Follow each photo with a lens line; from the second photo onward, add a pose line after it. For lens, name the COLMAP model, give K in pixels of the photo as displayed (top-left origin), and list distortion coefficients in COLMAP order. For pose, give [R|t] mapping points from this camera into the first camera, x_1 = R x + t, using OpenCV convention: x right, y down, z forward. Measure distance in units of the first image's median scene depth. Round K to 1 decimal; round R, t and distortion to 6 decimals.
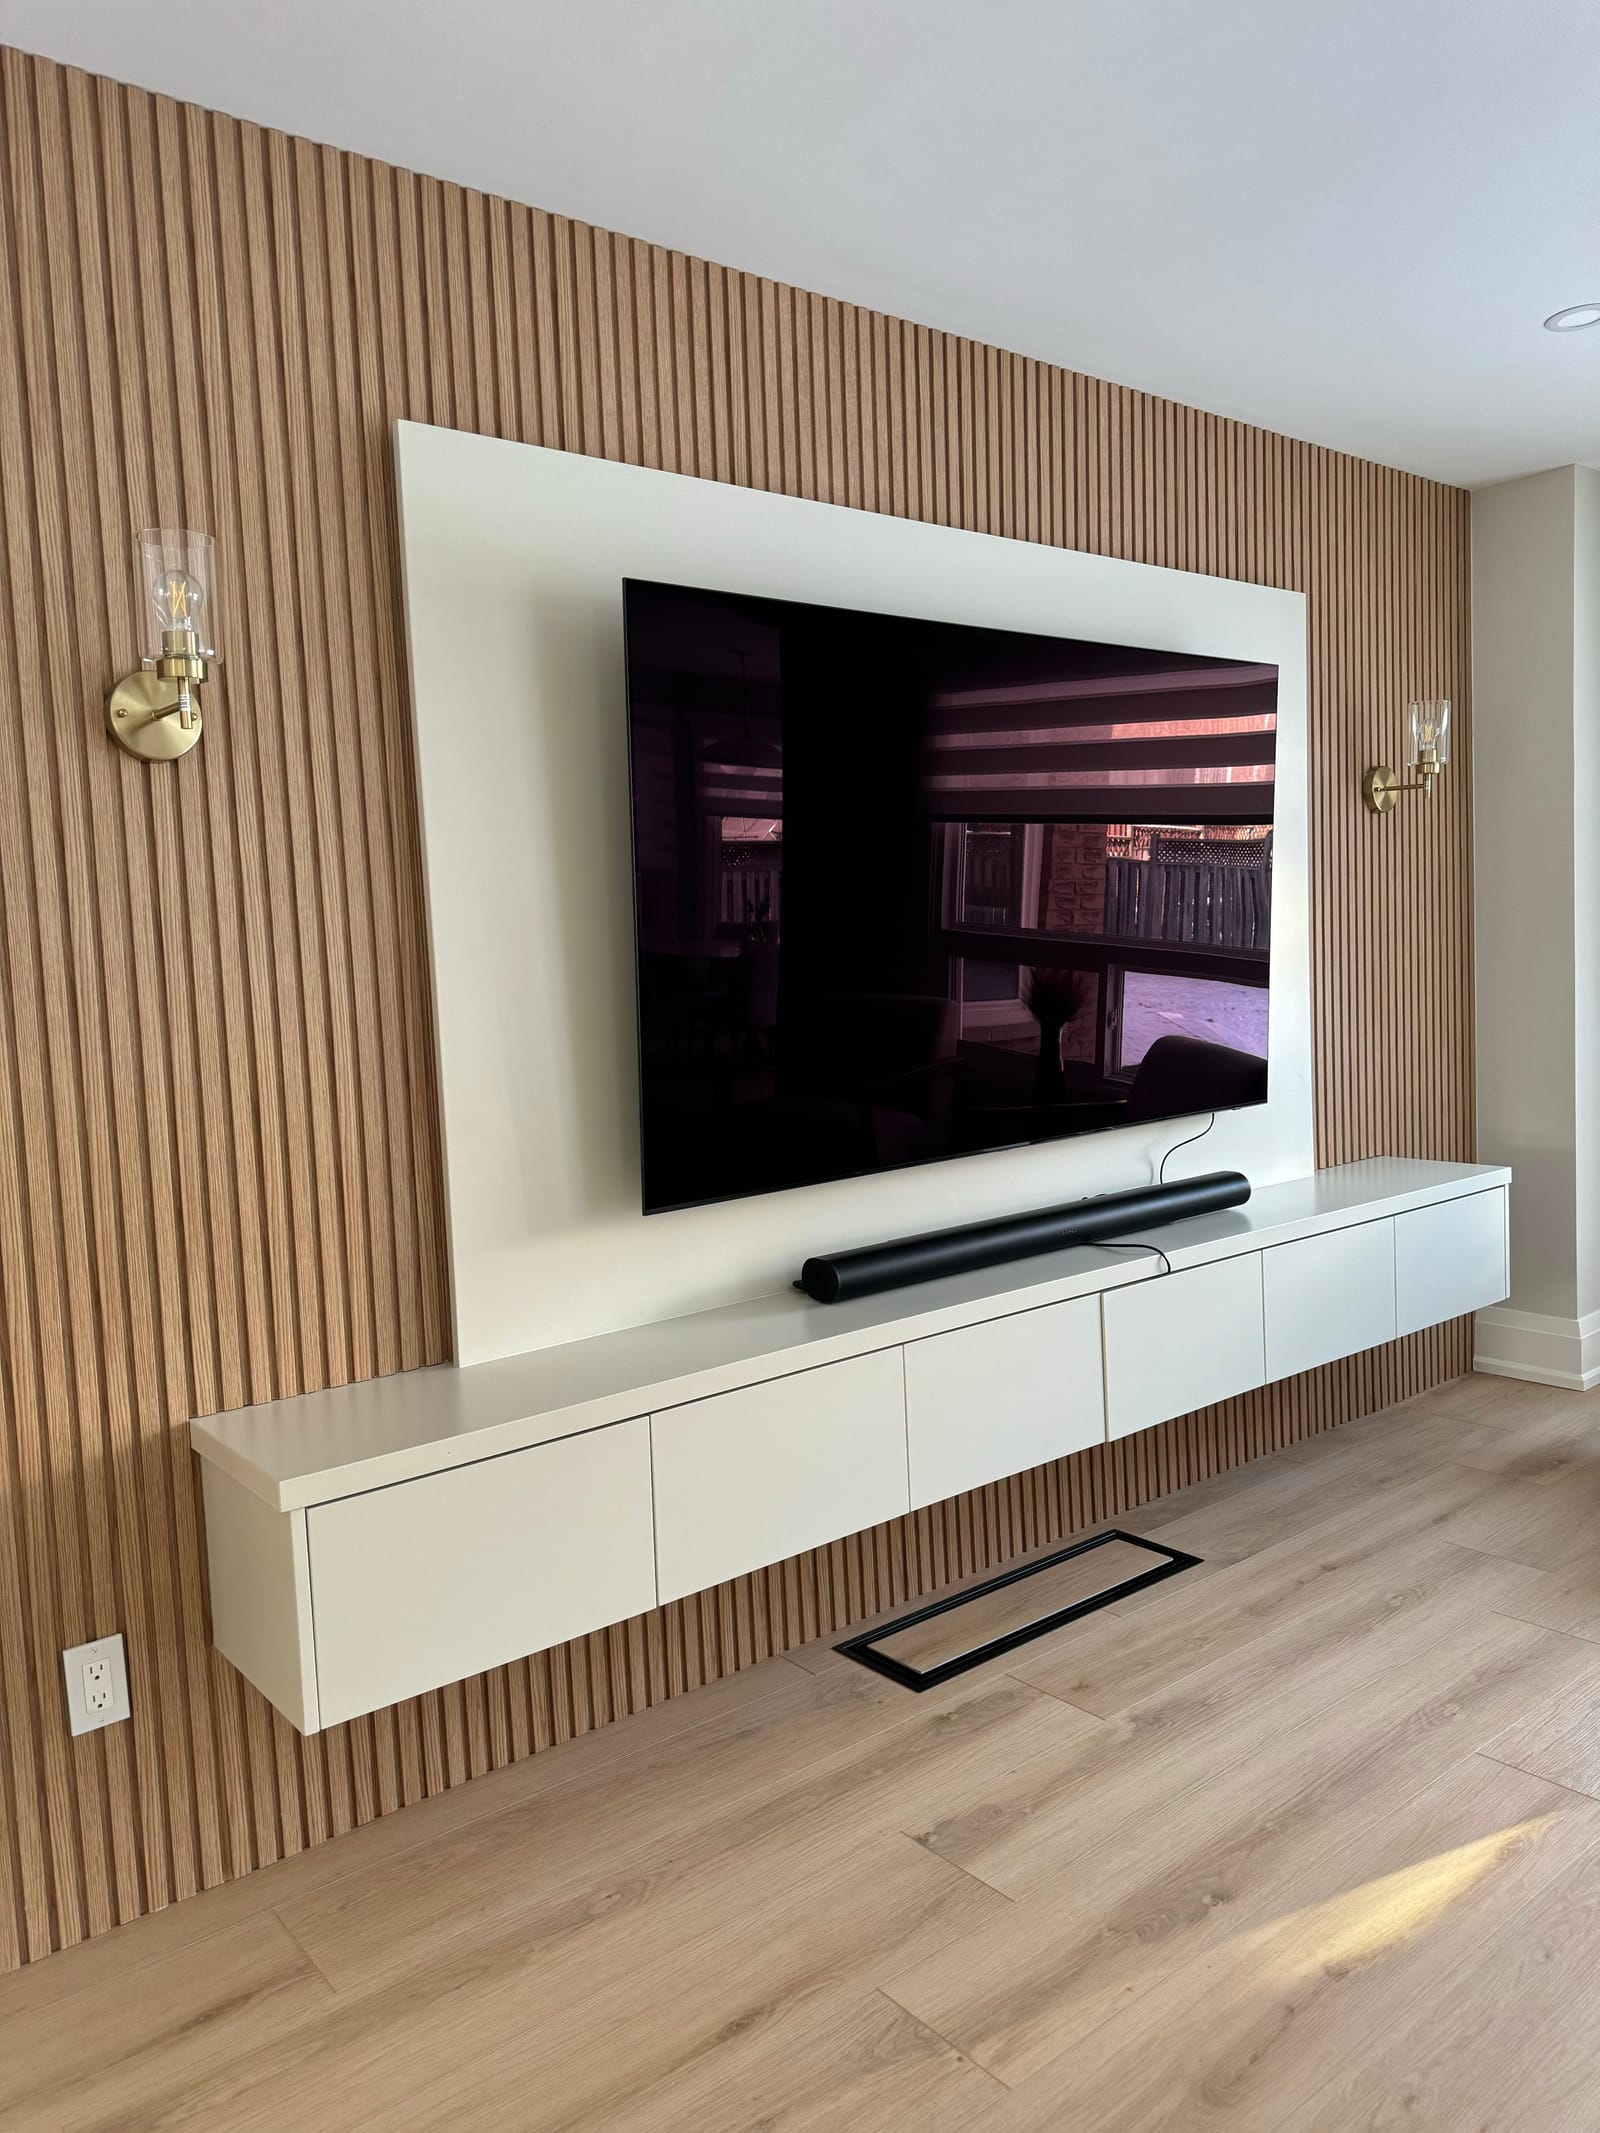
lens RADIAL K [[1526.1, 0, 800.0], [0, 1526.1, 1066.5], [0, 0, 1]] dist [-0.017572, 0.002360]
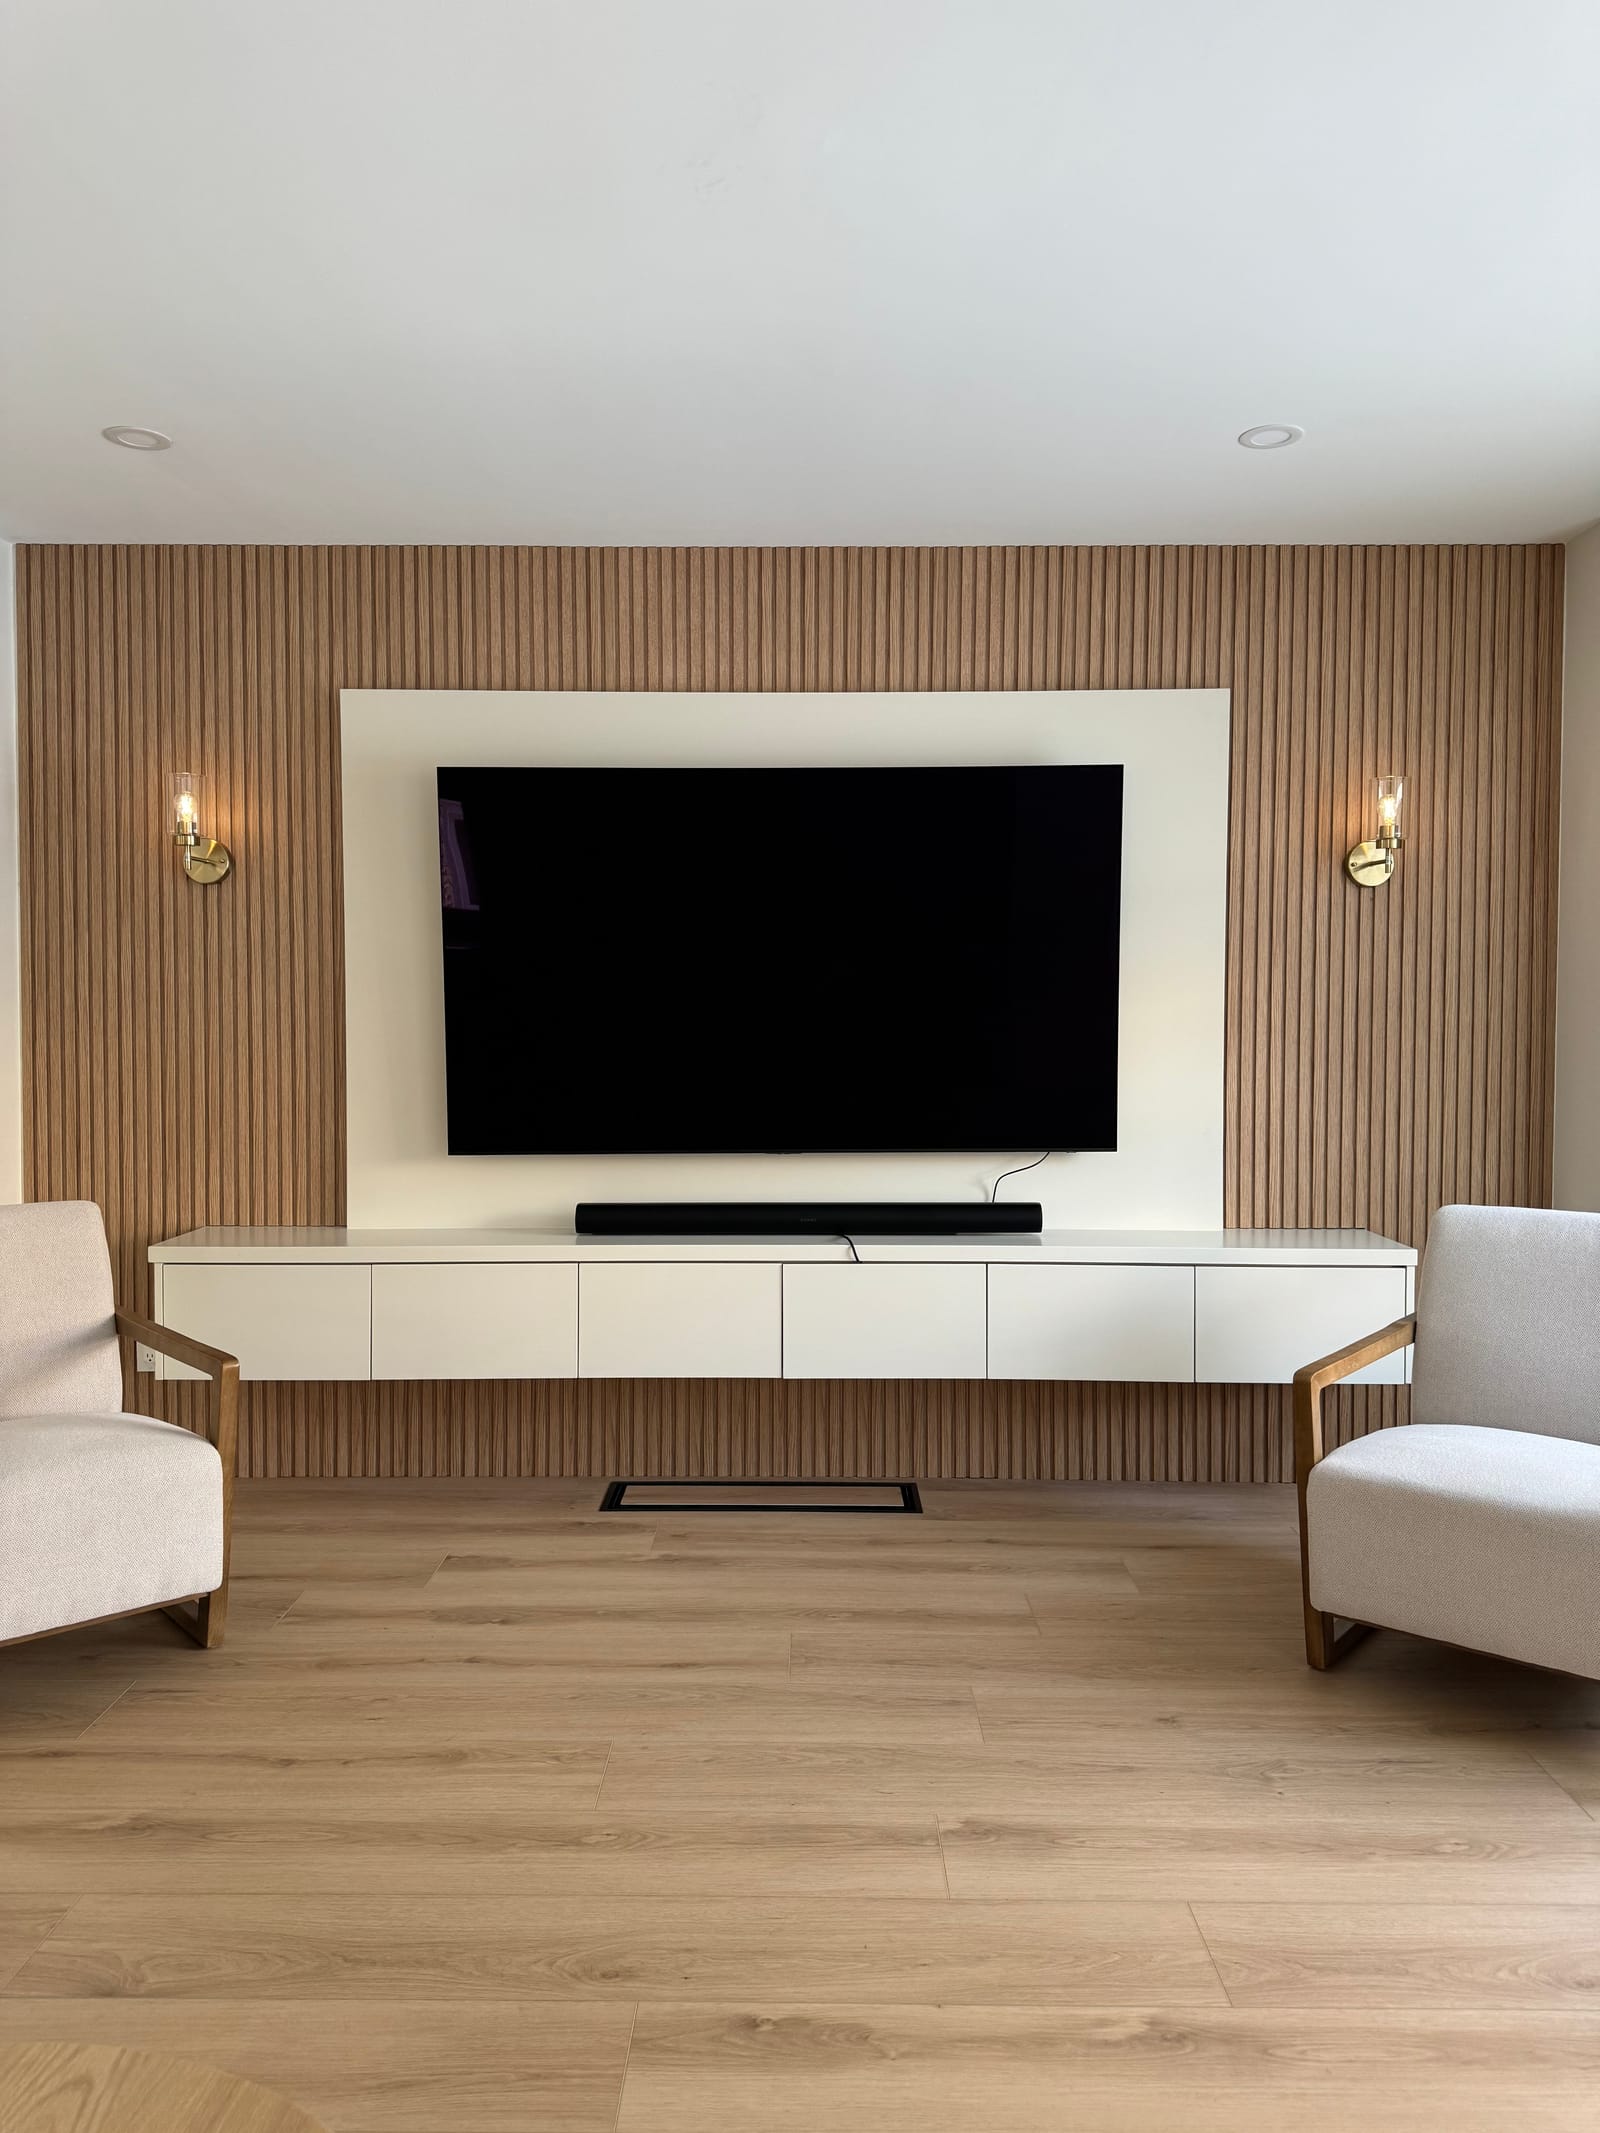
lens RADIAL K [[1495.4, 0, 800.0], [0, 1495.4, 1066.5], [0, 0, 1]] dist [0.025104, -0.028392]
pose [[0.775009, 0.065182, -0.628579, 1.130841], [-0.084610, 0.996414, -0.000996, -0.024309], [0.626260, 0.053956, 0.777745, -0.010253]]
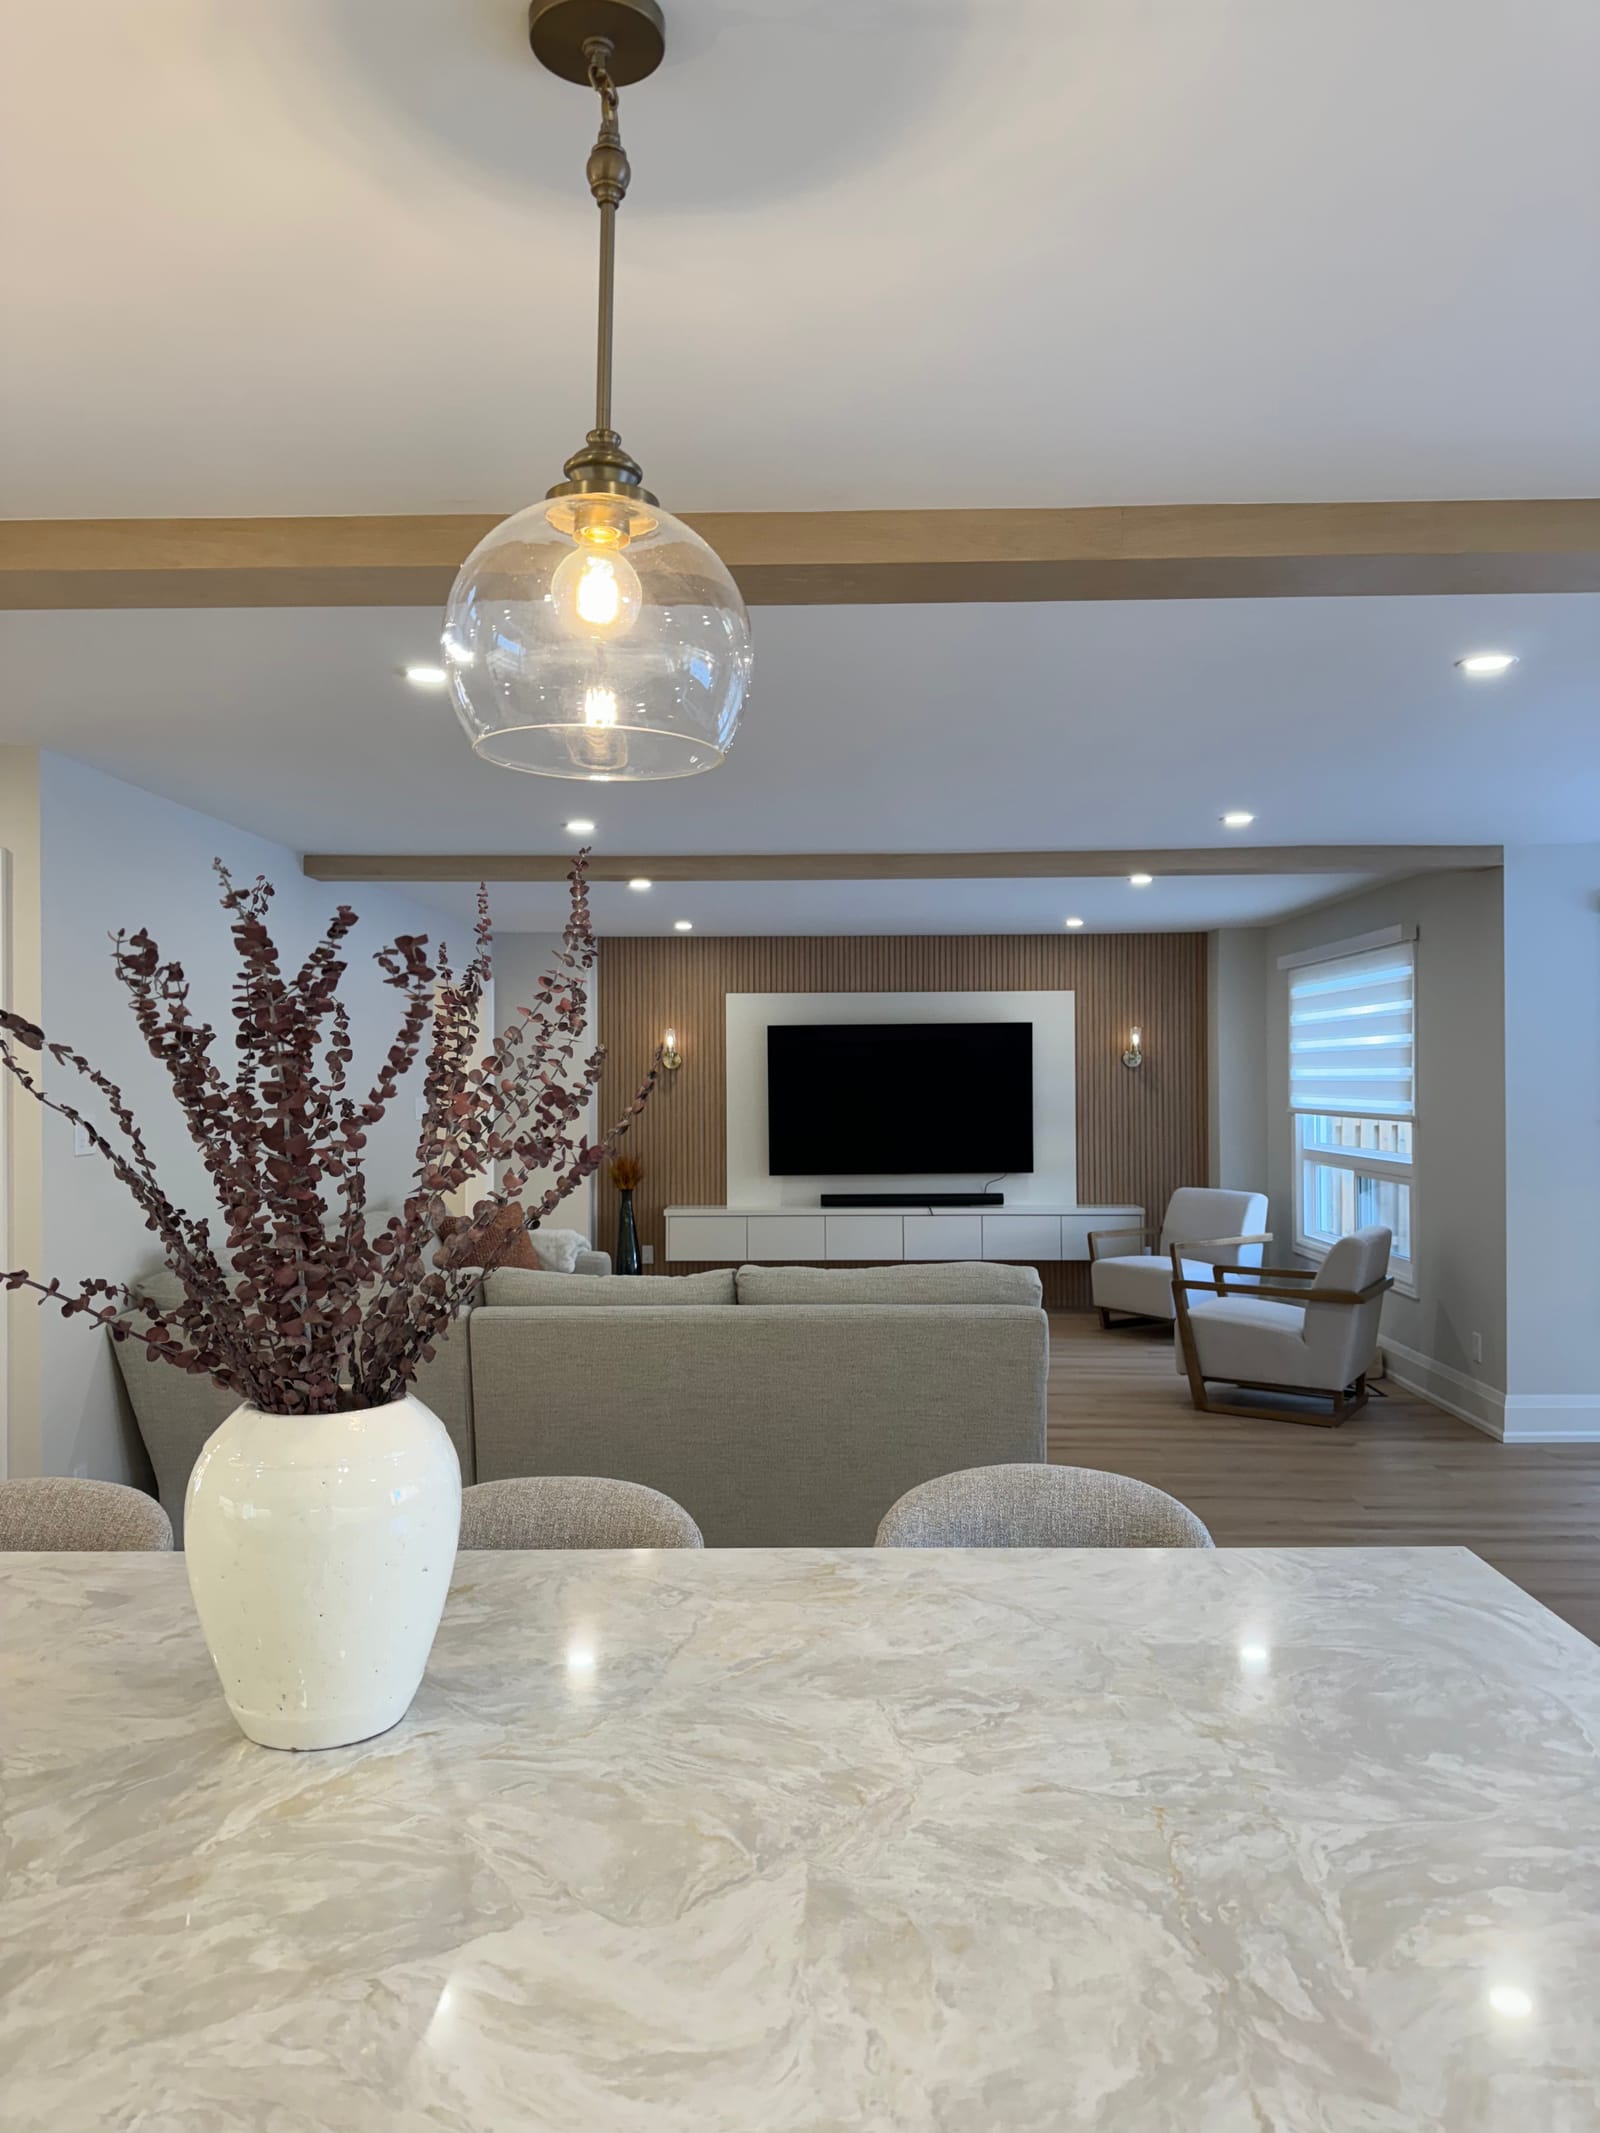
lens RADIAL K [[1429.0, 0, 800.0], [0, 1429.0, 1066.5], [0, 0, 1]] dist [0.032471, -0.018653]
pose [[0.757005, 0.032743, -0.652589, 2.376277], [-0.078705, 0.996041, -0.041324, -0.039880], [0.648652, 0.082645, 0.756585, -1.827583]]
